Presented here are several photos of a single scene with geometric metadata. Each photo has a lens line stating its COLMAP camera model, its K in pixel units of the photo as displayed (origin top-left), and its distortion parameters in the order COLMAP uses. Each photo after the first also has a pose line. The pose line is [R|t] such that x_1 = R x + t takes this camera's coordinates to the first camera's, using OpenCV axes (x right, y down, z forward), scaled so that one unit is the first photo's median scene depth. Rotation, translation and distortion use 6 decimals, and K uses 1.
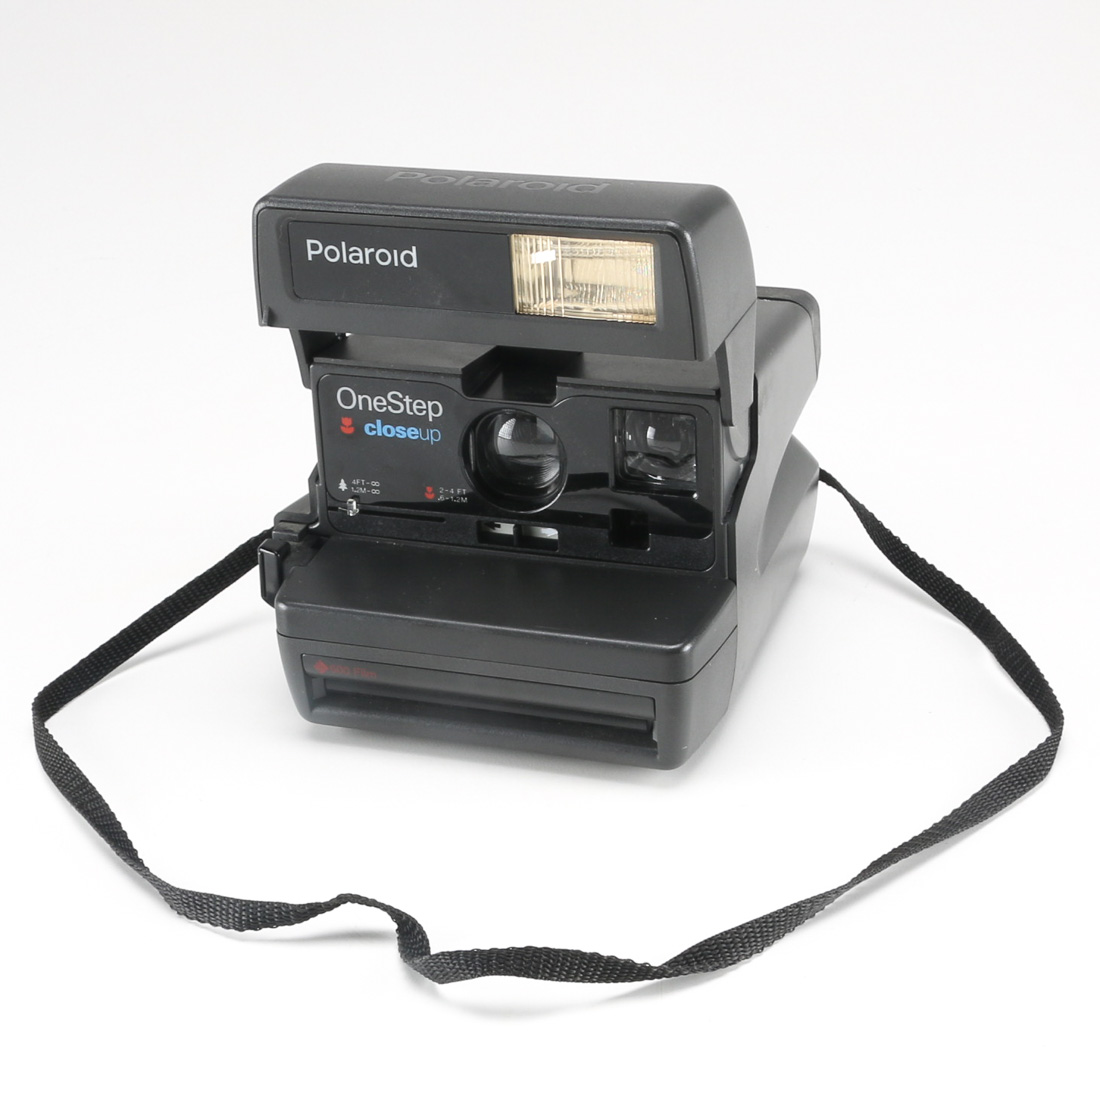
lens RADIAL K [[2601.6, 0, 548.0], [0, 2601.6, 558.8], [0, 0, 1]] dist [-0.116005, 0.000000]
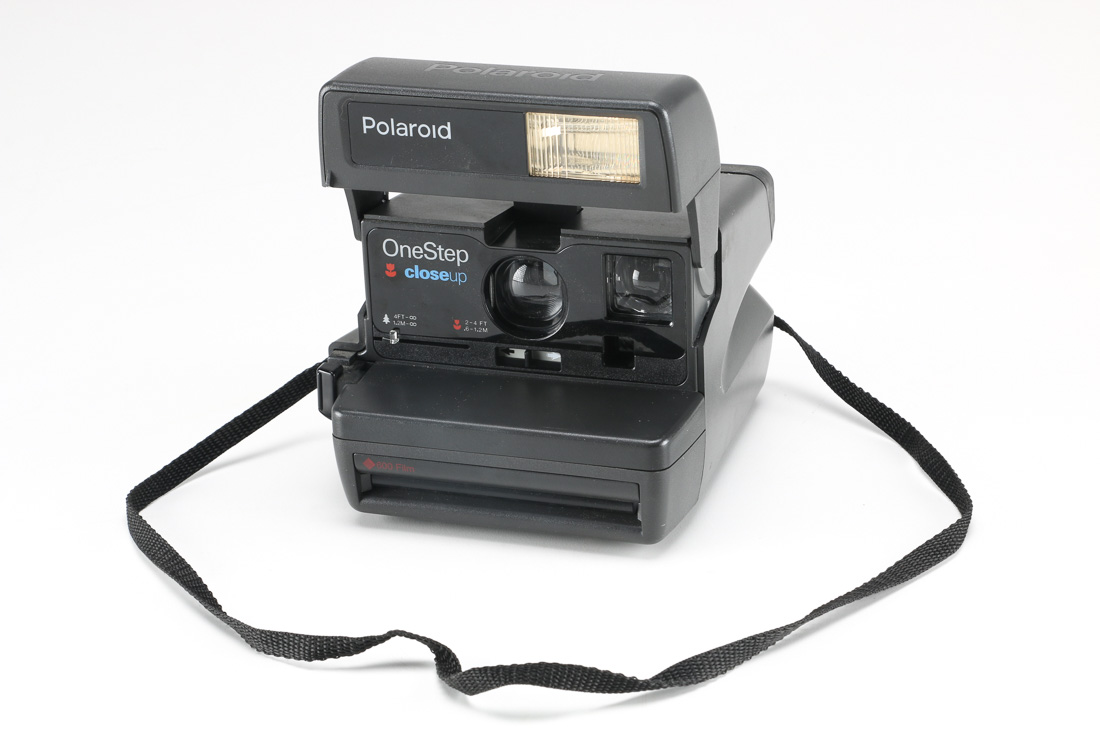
lens RADIAL K [[2819.7, 0, 557.0], [0, 2819.7, 360.8], [0, 0, 1]] dist [0.329528, 0.000000]
pose [[0.999880, 0.002527, 0.015282, -0.018992], [-0.001517, 0.997835, -0.065746, 0.082561], [-0.015415, 0.065715, 0.997719, -0.351263]]
